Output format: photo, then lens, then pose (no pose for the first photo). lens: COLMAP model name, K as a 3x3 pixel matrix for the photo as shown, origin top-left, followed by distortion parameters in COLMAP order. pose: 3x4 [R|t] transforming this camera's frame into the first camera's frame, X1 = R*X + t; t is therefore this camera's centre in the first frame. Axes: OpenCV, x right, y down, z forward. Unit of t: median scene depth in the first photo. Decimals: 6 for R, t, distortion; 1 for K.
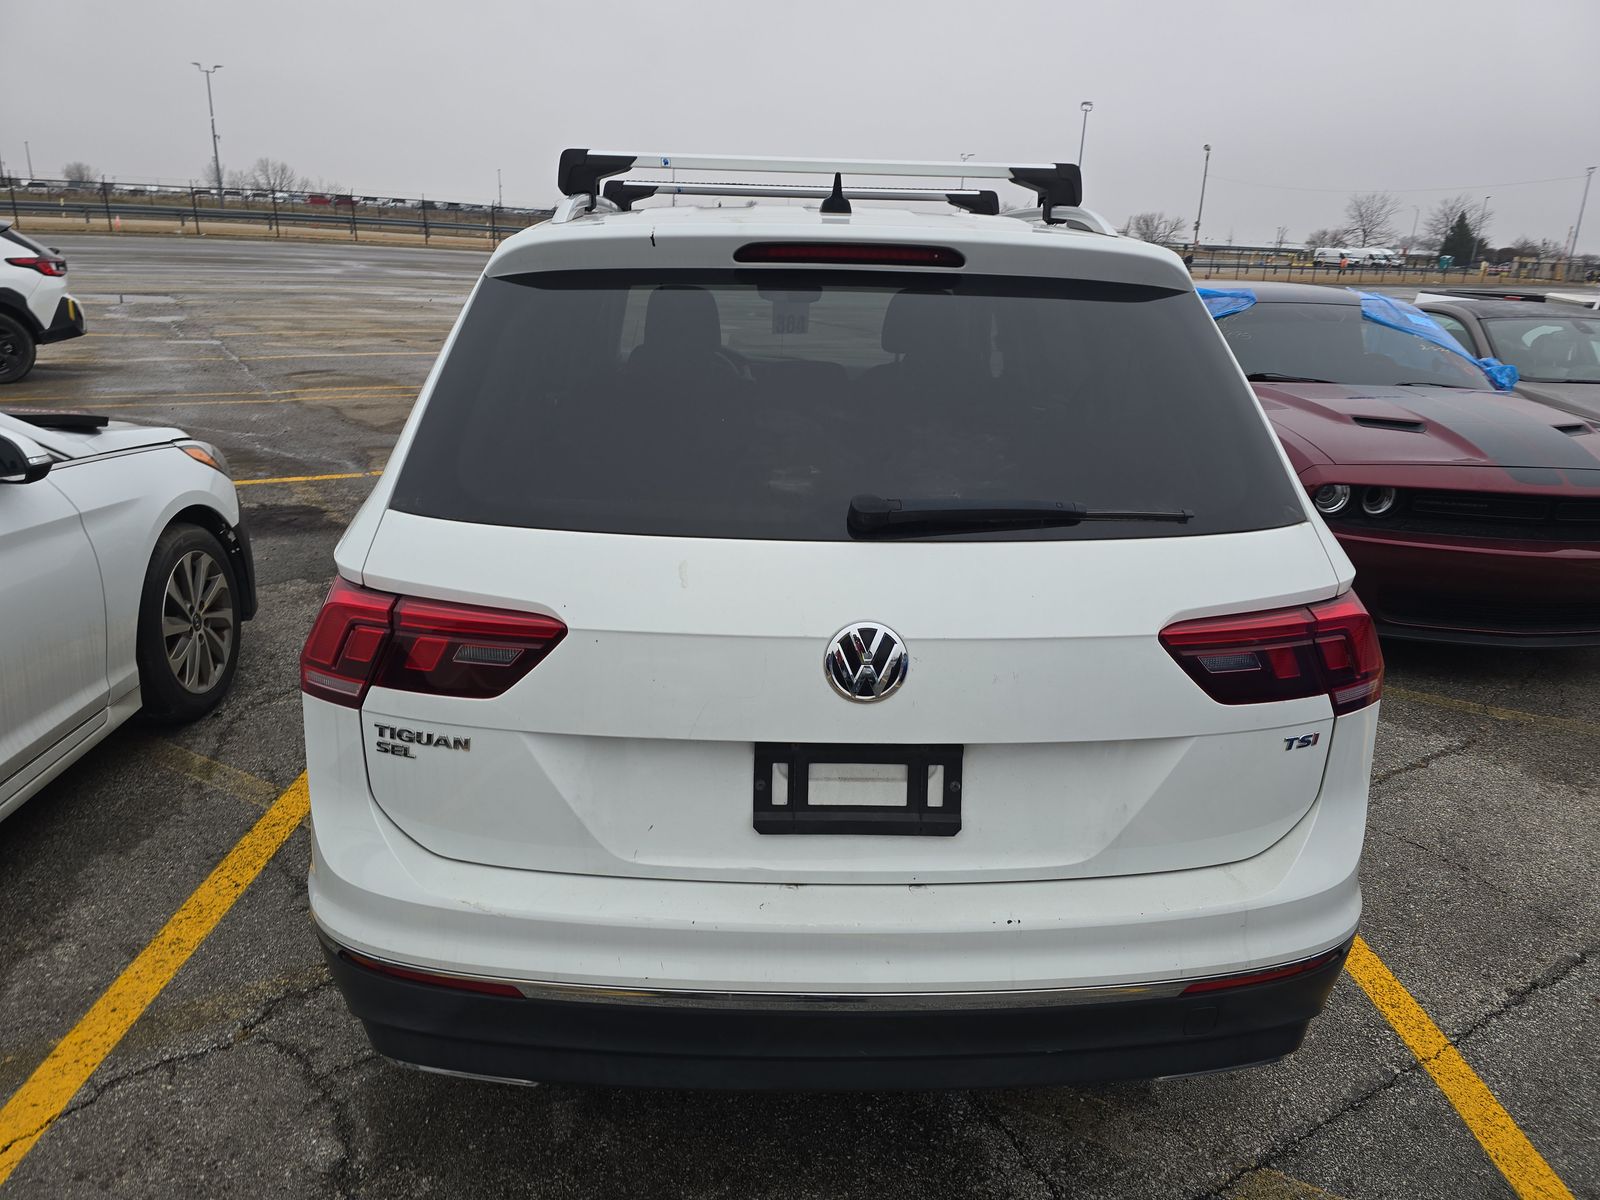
lens RADIAL K [[1056.3, 0, 770.8], [0, 1056.3, 603.8], [0, 0, 1]] dist [0.026666, 0.000455]
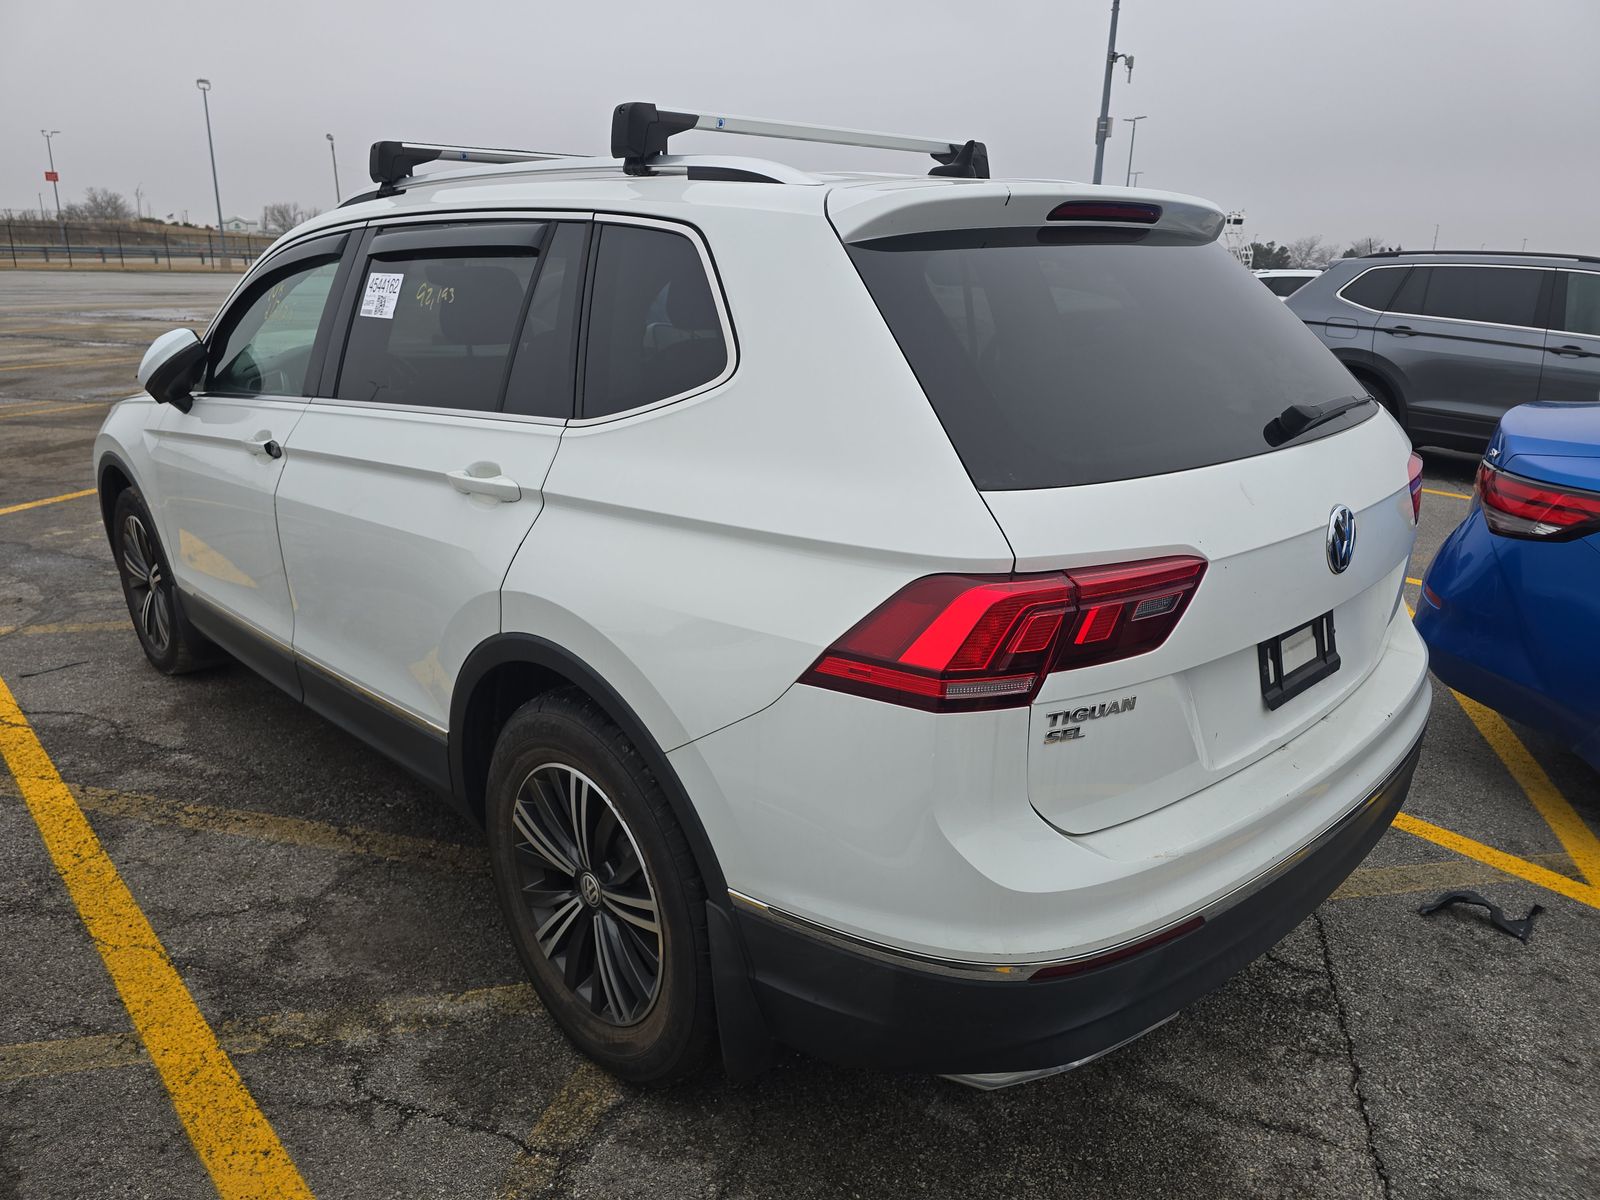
lens RADIAL K [[1084.8, 0, 800.0], [0, 1084.8, 600.0], [0, 0, 1]] dist [0.059748, -0.058885]
pose [[0.756346, -0.221664, 0.615473, -1.111087], [0.225027, 0.971585, 0.073386, -0.104228], [-0.614251, 0.082992, 0.784734, 0.376679]]
